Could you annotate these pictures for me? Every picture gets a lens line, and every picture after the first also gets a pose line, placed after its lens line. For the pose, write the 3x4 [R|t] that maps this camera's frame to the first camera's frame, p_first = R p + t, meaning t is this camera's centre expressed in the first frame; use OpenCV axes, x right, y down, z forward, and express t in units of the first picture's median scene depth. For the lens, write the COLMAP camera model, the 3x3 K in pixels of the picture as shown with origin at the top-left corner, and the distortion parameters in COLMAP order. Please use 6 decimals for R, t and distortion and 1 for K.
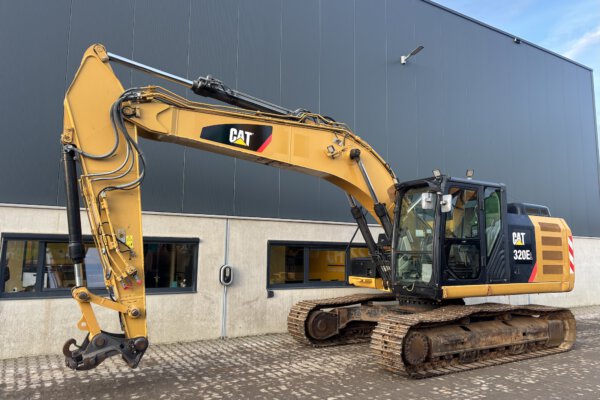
lens RADIAL K [[454.7, 0, 301.0], [0, 454.7, 196.5], [0, 0, 1]] dist [0.033026, -0.040501]
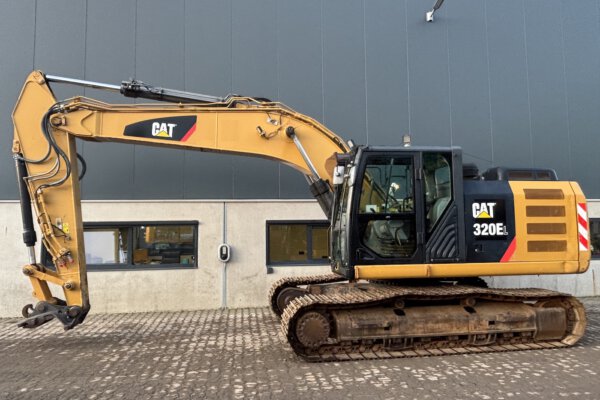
lens RADIAL K [[421.3, 0, 297.2], [0, 421.3, 198.3], [0, 0, 1]] dist [0.020454, -0.028809]
pose [[0.914848, -0.052440, -0.400379, 0.498429], [0.073537, 0.996587, 0.037500, 0.017394], [0.397046, -0.063749, 0.915582, 0.164740]]
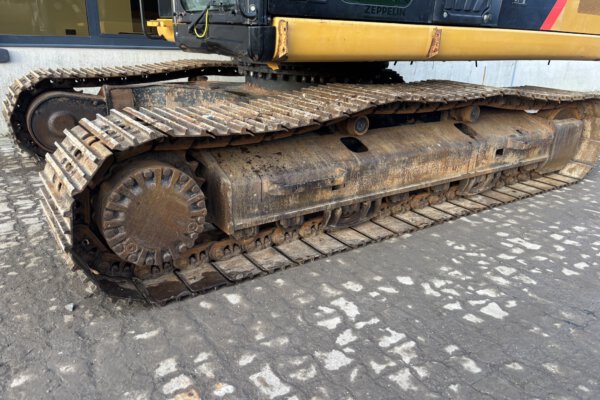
lens RADIAL K [[454.7, 0, 296.8], [0, 454.7, 203.5], [0, 0, 1]] dist [0.033026, -0.040501]
pose [[0.998915, 0.008512, 0.045796, 0.281380], [-0.028913, 0.884137, 0.466333, 0.148864], [-0.036520, -0.467151, 0.883423, 0.614040]]
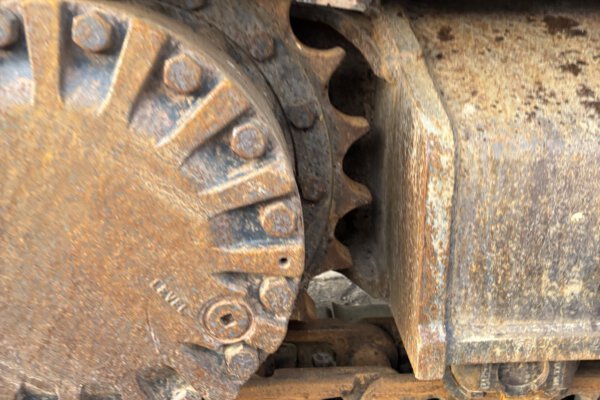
lens RADIAL K [[629.3, 0, 300.0], [0, 629.3, 200.2], [0, 0, 1]] dist [0.010269, 0.000000]
pose [[0.867239, 0.138029, -0.478377, 0.275568], [0.086887, 0.904106, 0.418381, 0.244479], [0.490253, -0.404401, 0.772083, 0.800657]]
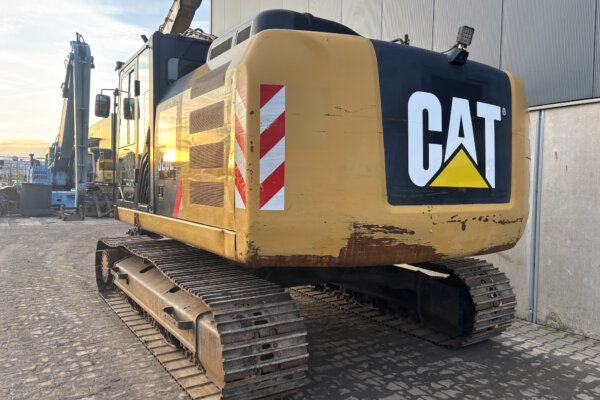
lens RADIAL K [[454.7, 0, 291.6], [0, 454.7, 198.1], [0, 0, 1]] dist [0.033026, -0.040501]
pose [[0.008581, 0.025247, -0.999644, 1.029542], [0.124836, 0.991833, 0.026121, 0.180465], [0.992140, -0.125016, 0.005359, 1.185688]]
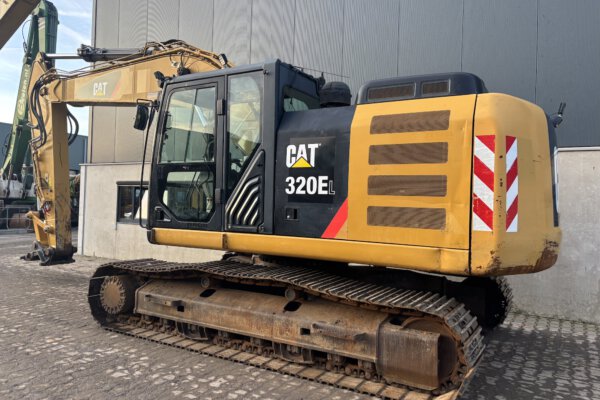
lens RADIAL K [[454.7, 0, 294.5], [0, 454.7, 194.8], [0, 0, 1]] dist [0.033026, -0.040501]
pose [[0.463390, -0.009172, -0.886107, 0.986860], [0.095602, 0.994628, 0.039700, 0.122139], [0.880982, -0.103110, 0.461777, 0.781275]]
